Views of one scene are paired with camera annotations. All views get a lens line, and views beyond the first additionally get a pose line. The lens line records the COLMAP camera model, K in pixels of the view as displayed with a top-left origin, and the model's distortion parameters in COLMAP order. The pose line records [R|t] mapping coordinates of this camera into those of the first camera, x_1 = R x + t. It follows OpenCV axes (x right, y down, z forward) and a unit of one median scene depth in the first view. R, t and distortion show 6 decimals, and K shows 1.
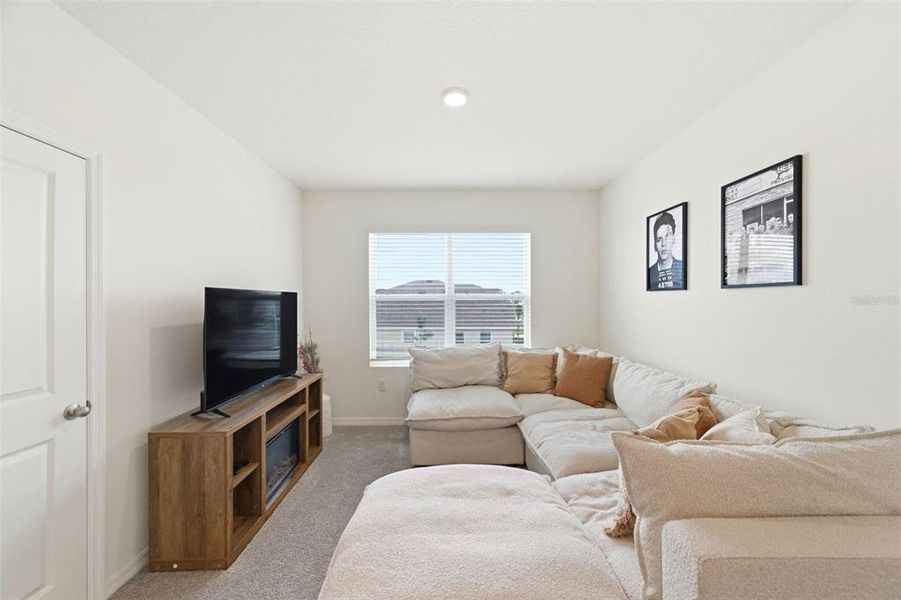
lens RADIAL K [[352.5, 0, 448.8], [0, 352.5, 301.6], [0, 0, 1]] dist [0.002326, 0.000441]
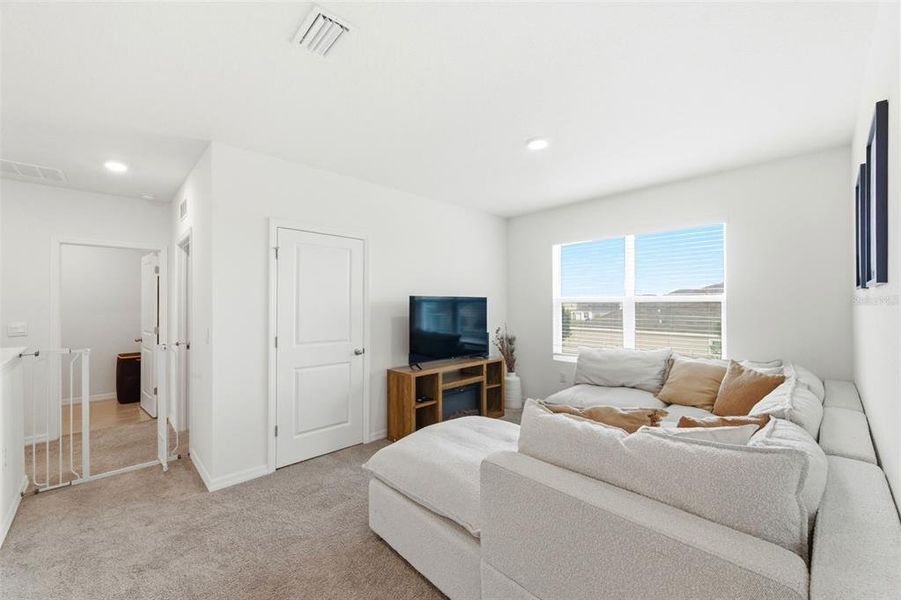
lens RADIAL K [[352.5, 0, 445.0], [0, 352.5, 302.8], [0, 0, 1]] dist [0.002326, 0.000441]
pose [[0.677660, -0.003186, -0.735368, 0.703586], [0.000057, 0.999991, -0.004280, 0.003184], [0.735375, 0.002859, 0.677654, -0.090908]]
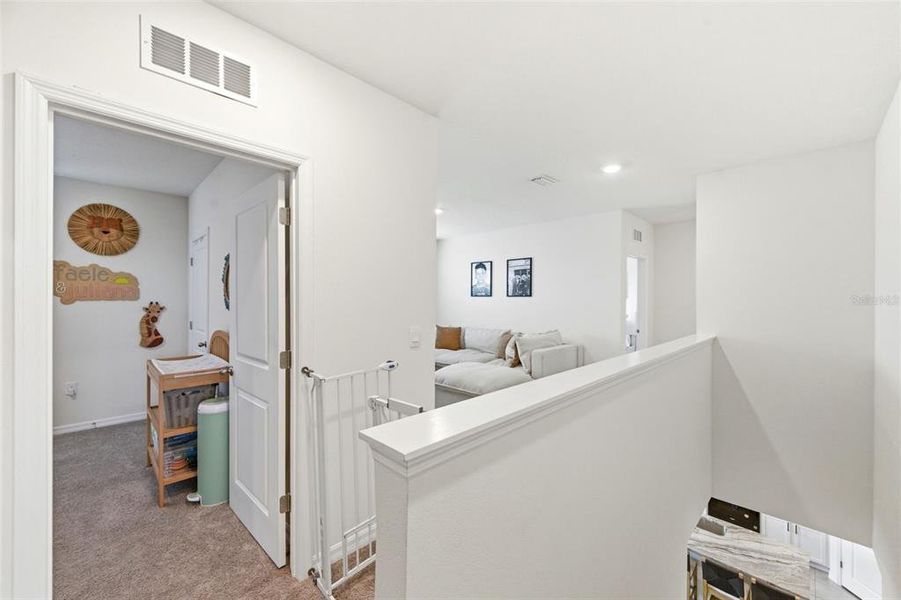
lens RADIAL K [[352.5, 0, 448.7], [0, 352.5, 300.9], [0, 0, 1]] dist [0.002326, 0.000441]
pose [[0.710377, 0.002711, 0.703816, -1.509266], [-0.005503, 0.999983, 0.001702, -0.006722], [-0.703800, -0.005082, 0.710380, -0.645875]]
